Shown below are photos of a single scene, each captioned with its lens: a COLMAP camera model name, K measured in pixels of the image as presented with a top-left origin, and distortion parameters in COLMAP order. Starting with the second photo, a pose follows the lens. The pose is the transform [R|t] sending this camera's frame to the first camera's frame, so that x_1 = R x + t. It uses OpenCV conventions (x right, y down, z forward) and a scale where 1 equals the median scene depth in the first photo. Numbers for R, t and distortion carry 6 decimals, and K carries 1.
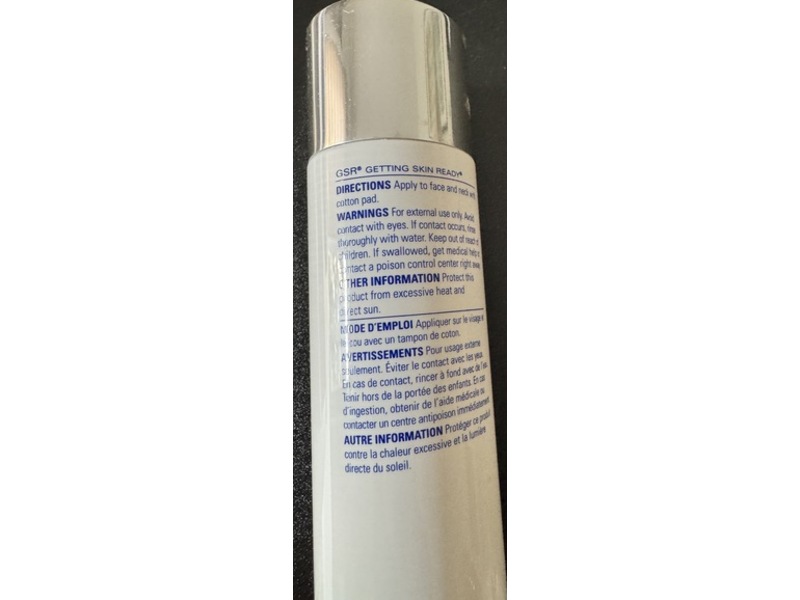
lens RADIAL K [[559.9, 0, 400.2], [0, 559.9, 306.5], [0, 0, 1]] dist [0.003562, -0.000378]
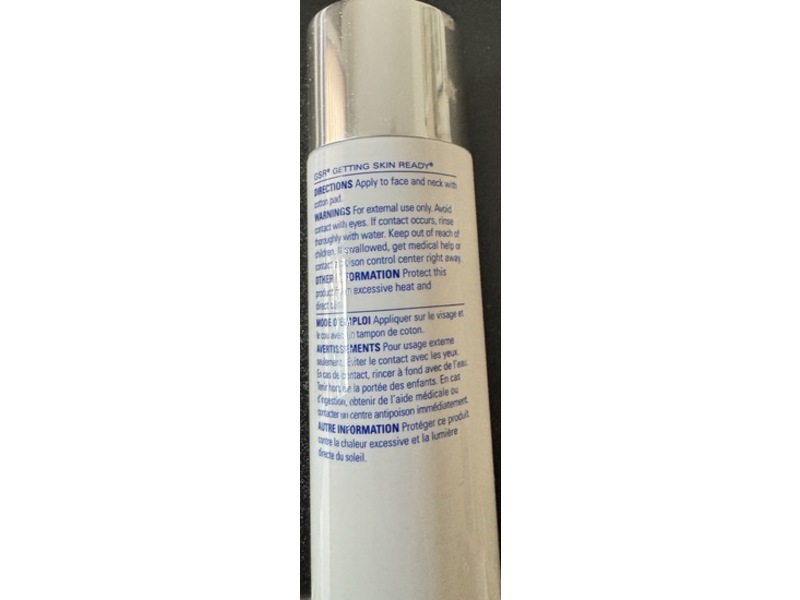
lens RADIAL K [[559.9, 0, 401.7], [0, 559.9, 292.4], [0, 0, 1]] dist [0.003562, -0.000378]
pose [[0.893476, 0.006582, -0.449064, 0.523928], [0.002245, 0.999815, 0.019120, -0.037684], [0.449106, -0.018091, 0.893295, 0.119424]]
